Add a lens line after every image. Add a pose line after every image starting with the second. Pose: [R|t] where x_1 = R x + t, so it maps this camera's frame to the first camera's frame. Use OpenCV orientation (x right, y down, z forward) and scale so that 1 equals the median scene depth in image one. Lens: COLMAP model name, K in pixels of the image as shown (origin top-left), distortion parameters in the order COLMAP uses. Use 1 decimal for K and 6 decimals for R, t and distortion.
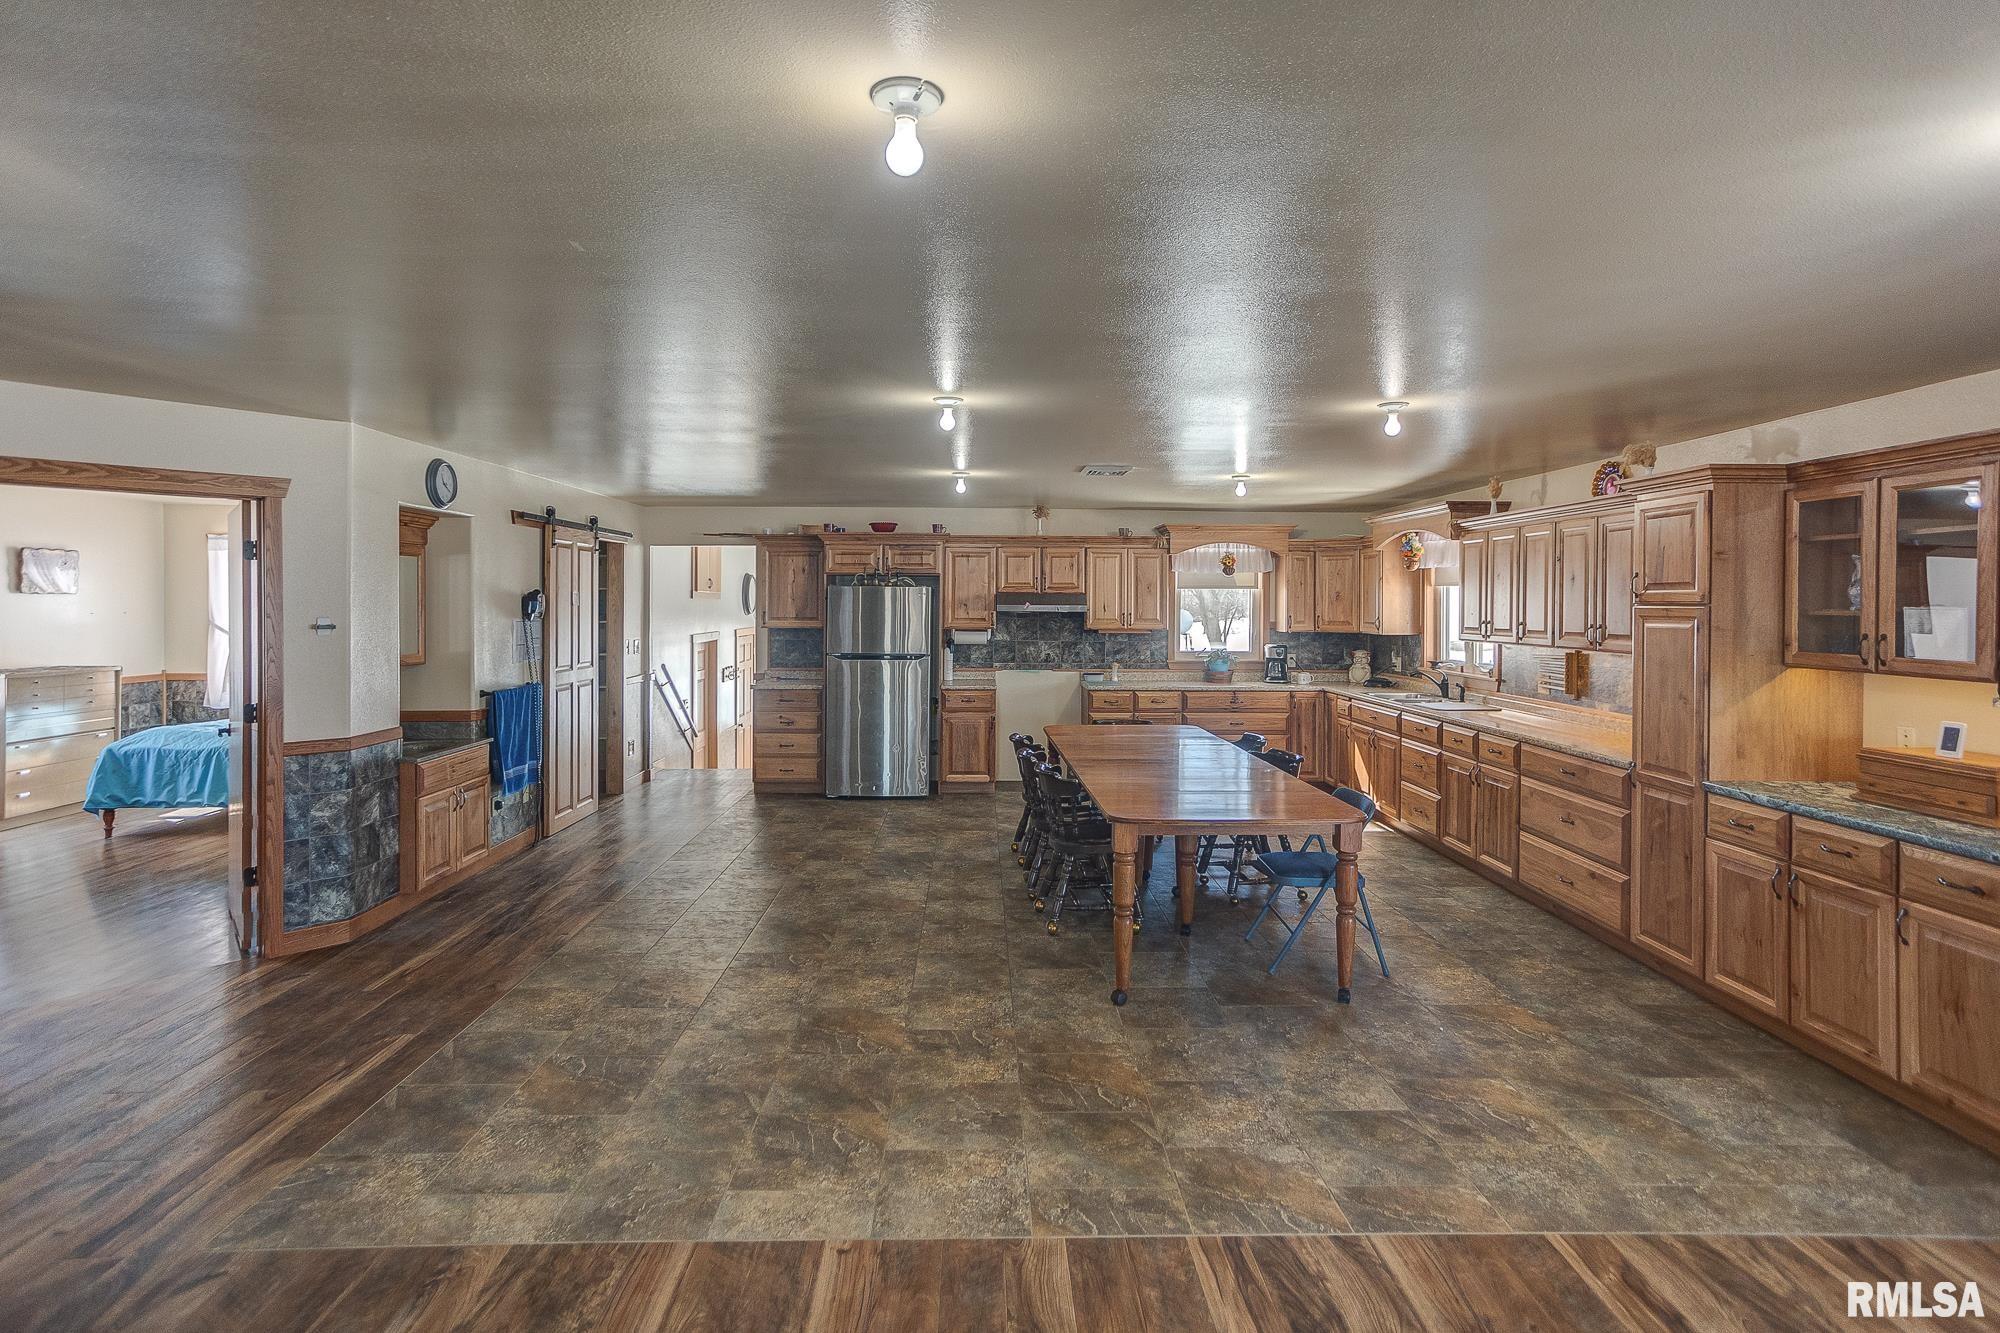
lens RADIAL K [[1034.8, 0, 991.3], [0, 1034.8, 591.5], [0, 0, 1]] dist [-0.022192, 0.027631]
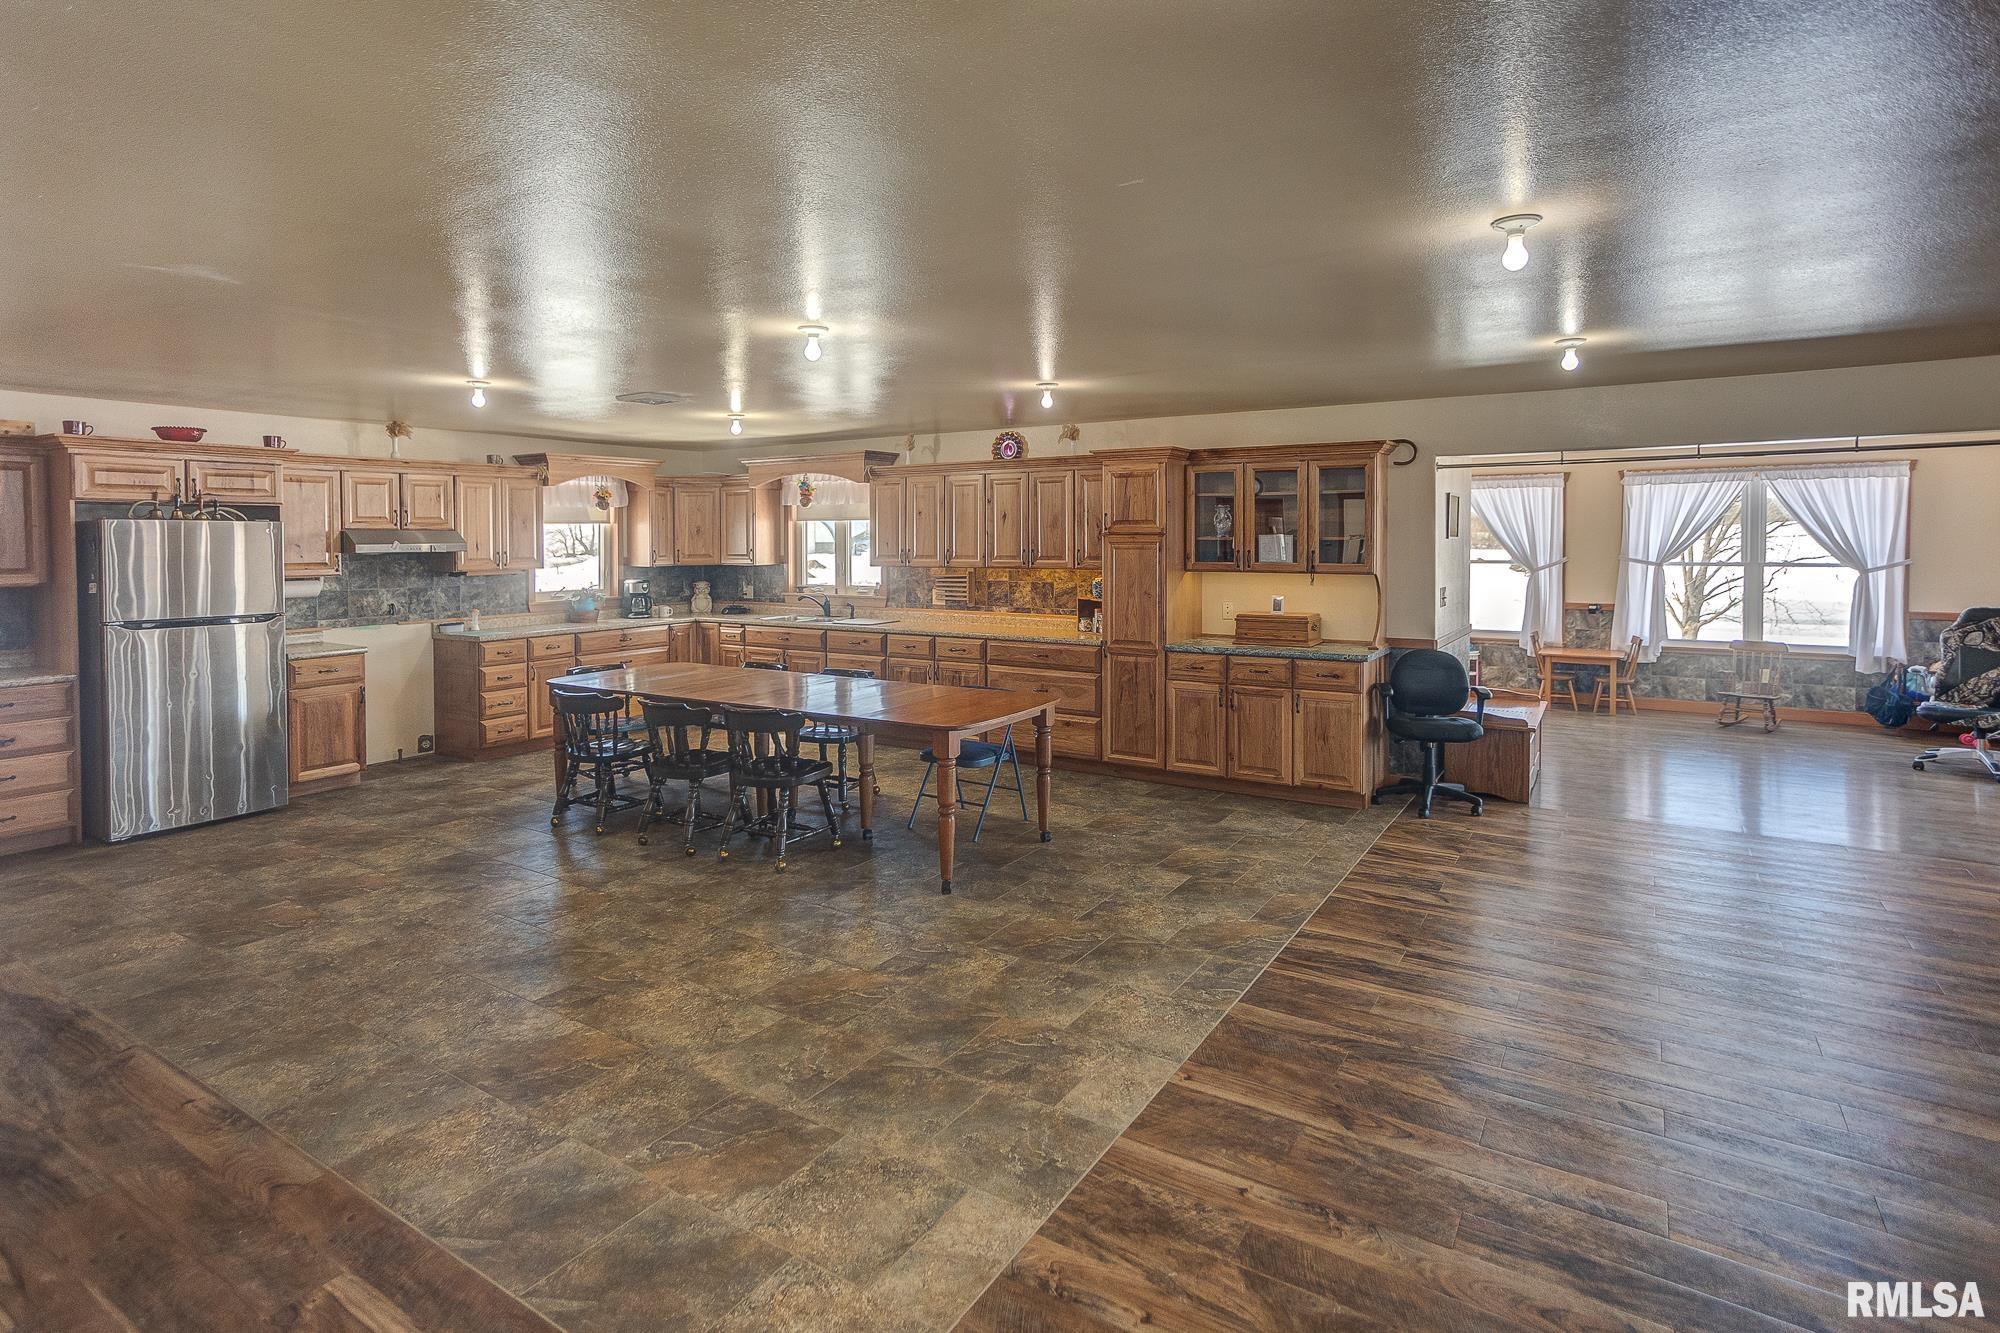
lens RADIAL K [[1034.8, 0, 1010.1], [0, 1034.8, 570.9], [0, 0, 1]] dist [-0.022192, 0.027631]
pose [[0.545082, -0.038982, 0.837476, -0.712516], [0.001211, 0.998954, 0.045709, -0.004421], [-0.838382, -0.023901, 0.544559, 0.304627]]
